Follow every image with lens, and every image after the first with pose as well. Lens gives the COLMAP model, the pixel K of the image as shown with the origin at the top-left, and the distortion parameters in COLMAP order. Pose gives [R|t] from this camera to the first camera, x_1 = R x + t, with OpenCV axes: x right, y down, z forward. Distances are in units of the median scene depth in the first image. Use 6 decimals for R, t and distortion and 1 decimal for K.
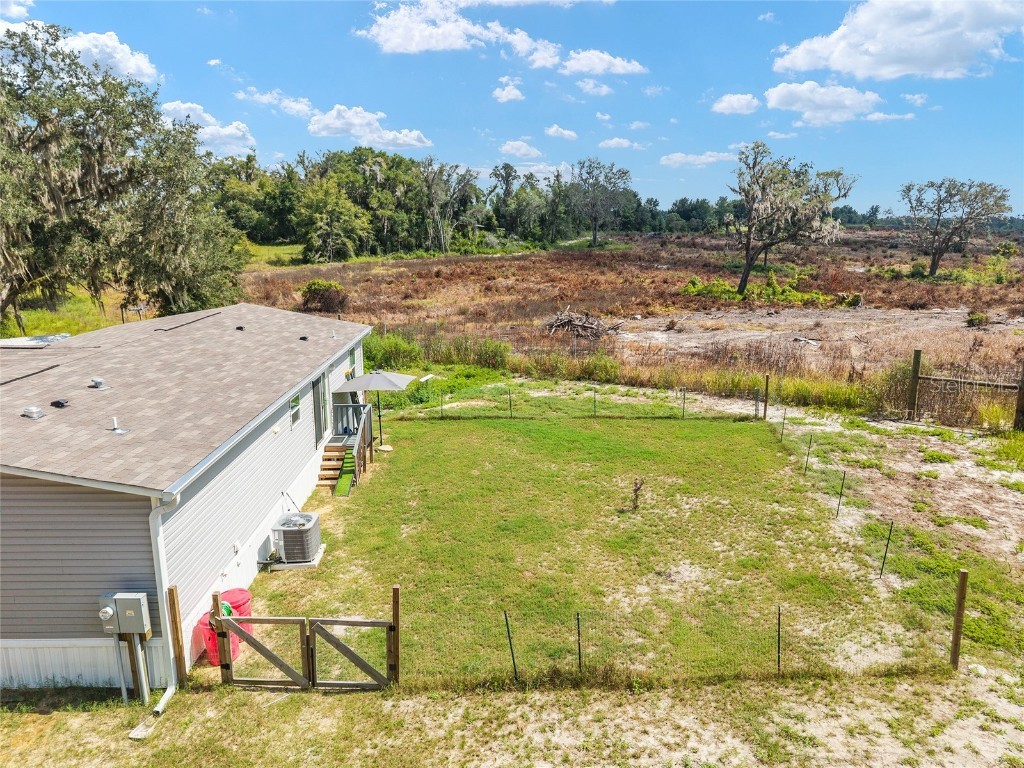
lens RADIAL K [[690.9, 0, 509.8], [0, 690.9, 383.2], [0, 0, 1]] dist [0.032569, -0.032317]
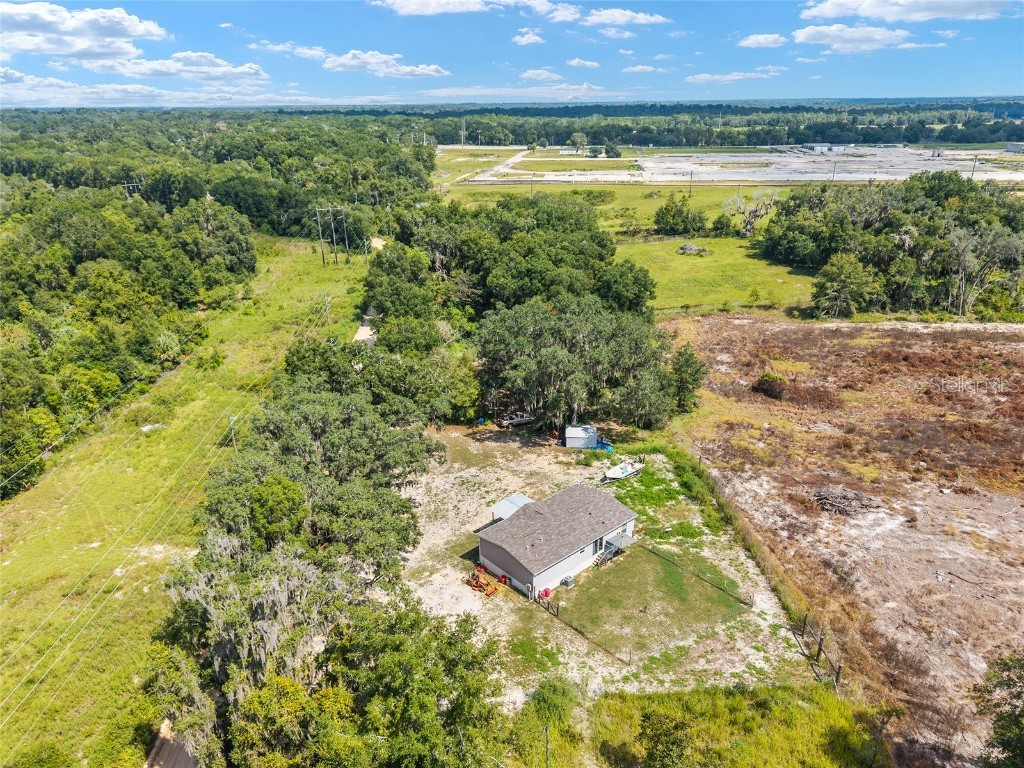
lens RADIAL K [[711.1, 0, 512.0], [0, 711.1, 384.0], [0, 0, 1]] dist [0.034175, -0.029748]
pose [[0.654580, 0.277295, -0.703301, 0.869958], [-0.164075, 0.960236, 0.225889, -0.736609], [0.737973, -0.032468, 0.674048, -0.887122]]
